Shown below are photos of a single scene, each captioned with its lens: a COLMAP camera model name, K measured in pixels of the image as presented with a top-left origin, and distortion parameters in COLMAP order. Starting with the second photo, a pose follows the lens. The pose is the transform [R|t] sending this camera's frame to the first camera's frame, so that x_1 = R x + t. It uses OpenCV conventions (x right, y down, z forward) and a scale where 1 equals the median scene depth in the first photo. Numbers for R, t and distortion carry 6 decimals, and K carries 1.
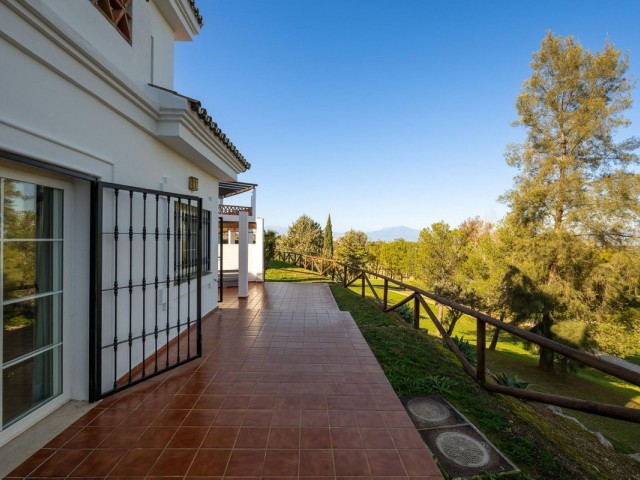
lens RADIAL K [[476.7, 0, 298.9], [0, 476.7, 241.4], [0, 0, 1]] dist [0.003403, -0.000372]
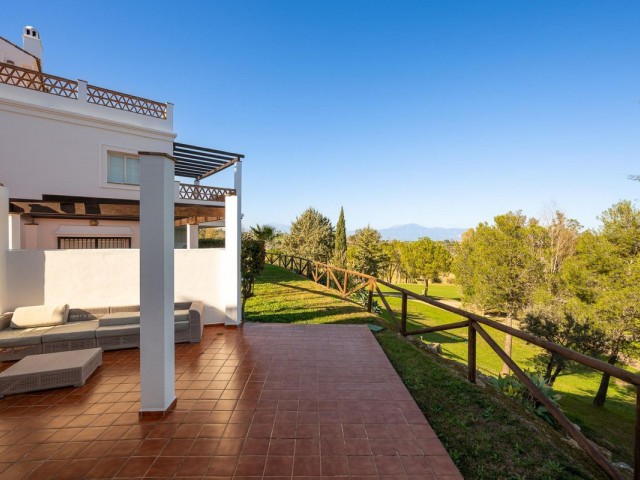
lens RADIAL K [[476.7, 0, 298.9], [0, 476.7, 241.4], [0, 0, 1]] dist [0.003403, -0.000372]
pose [[0.999975, 0.002644, -0.006603, -0.003843], [-0.002621, 0.999990, 0.003572, -0.001550], [0.006612, -0.003554, 0.999972, 0.197837]]
